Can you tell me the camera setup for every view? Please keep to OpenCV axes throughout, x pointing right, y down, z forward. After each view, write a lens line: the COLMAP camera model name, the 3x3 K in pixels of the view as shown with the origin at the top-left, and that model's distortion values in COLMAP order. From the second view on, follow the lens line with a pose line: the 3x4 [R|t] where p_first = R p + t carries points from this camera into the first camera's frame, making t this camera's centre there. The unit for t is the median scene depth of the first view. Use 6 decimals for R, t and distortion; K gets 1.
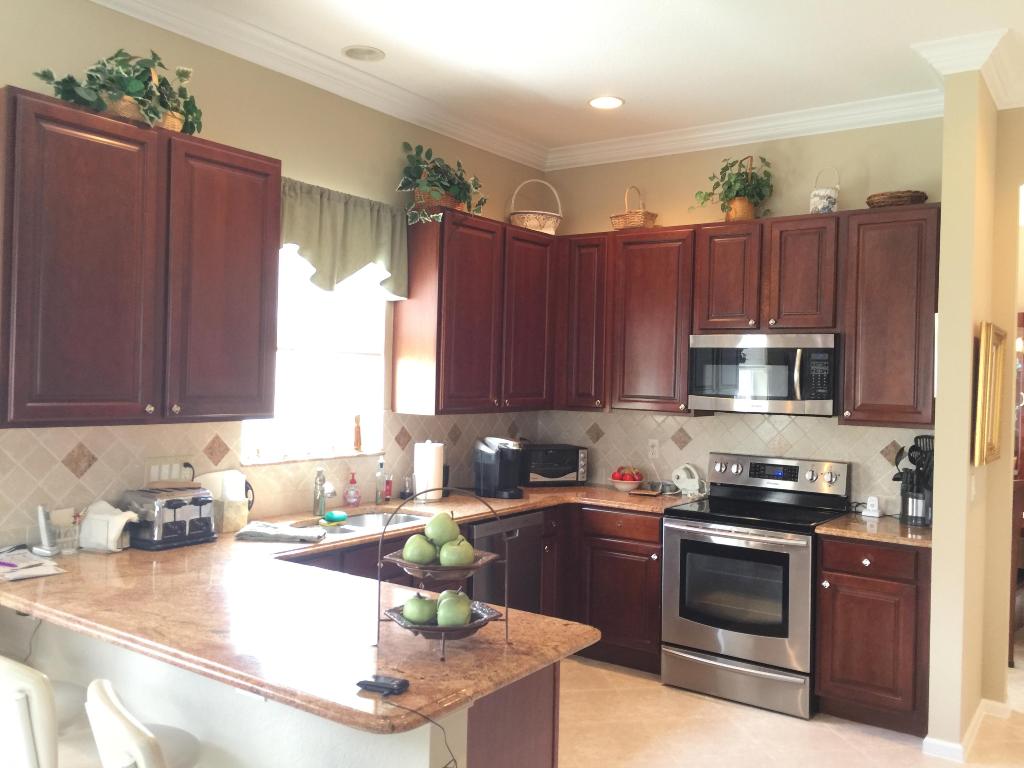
lens RADIAL K [[873.4, 0, 512.7], [0, 873.4, 379.7], [0, 0, 1]] dist [0.080336, -0.096404]
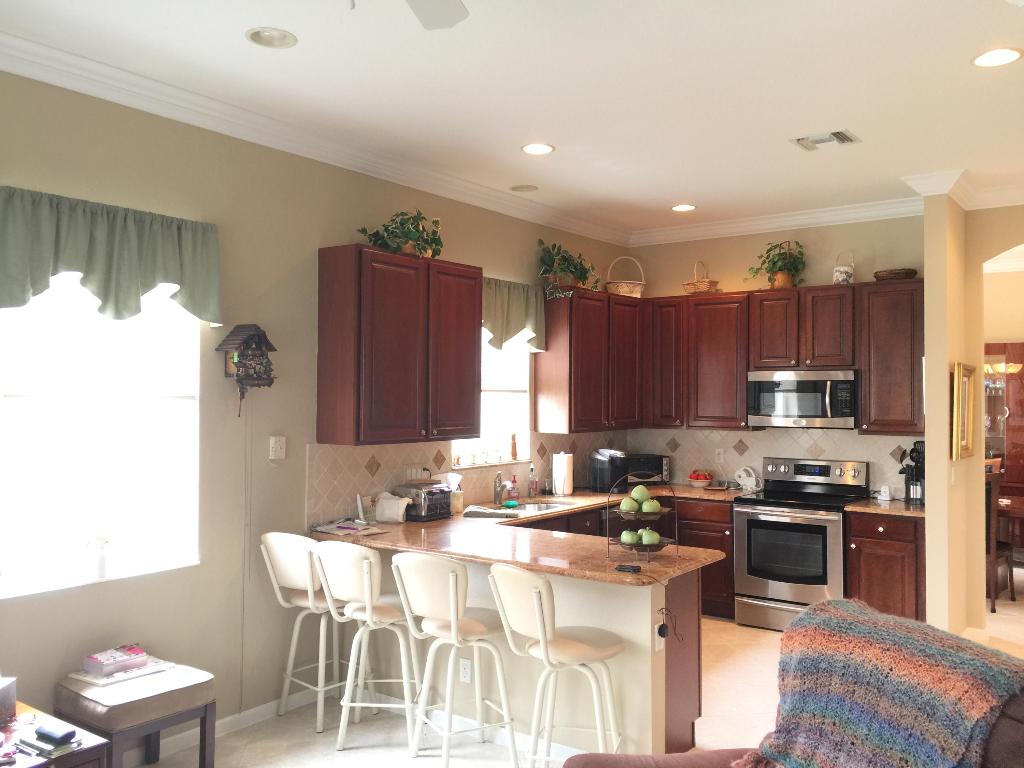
lens RADIAL K [[877.3, 0, 512.0], [0, 877.3, 384.0], [0, 0, 1]] dist [0.093392, -0.127632]
pose [[0.999611, -0.022228, -0.016823, -0.151525], [0.021927, 0.999600, -0.017846, -0.015838], [0.017213, 0.017471, 0.999699, -0.409446]]
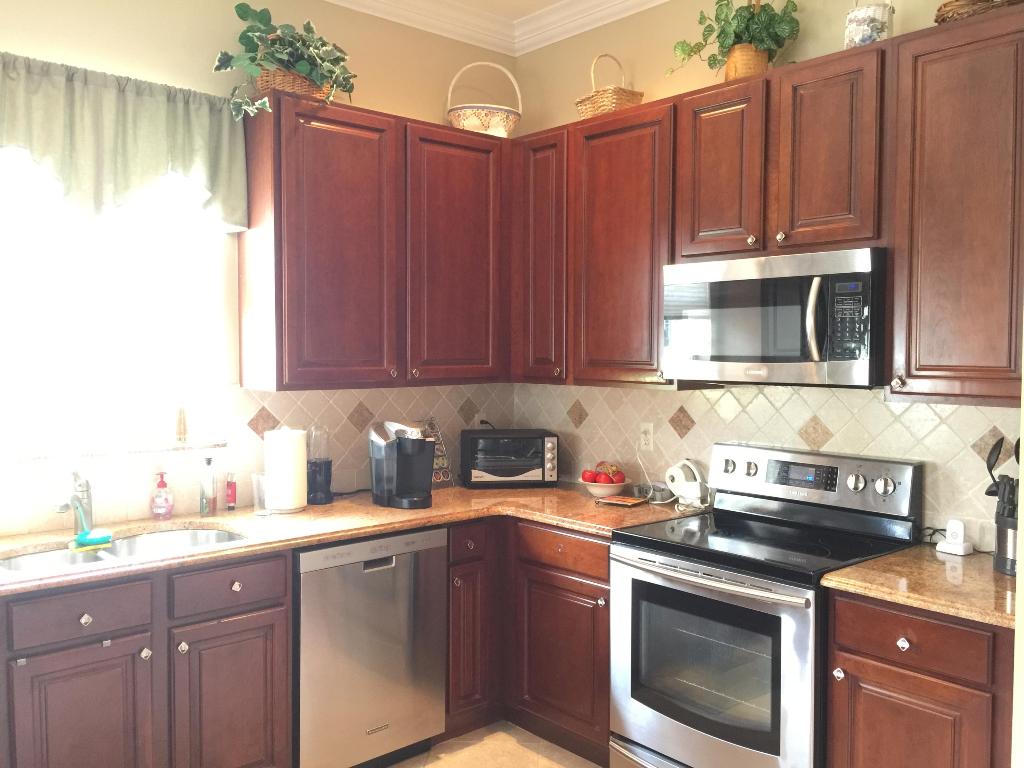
lens RADIAL K [[877.3, 0, 512.0], [0, 877.3, 384.0], [0, 0, 1]] dist [0.093392, -0.127632]
pose [[0.973222, -0.010735, -0.229614, 0.252838], [0.018445, 0.999335, 0.031458, 0.015246], [0.229124, -0.034851, 0.972773, 0.343800]]
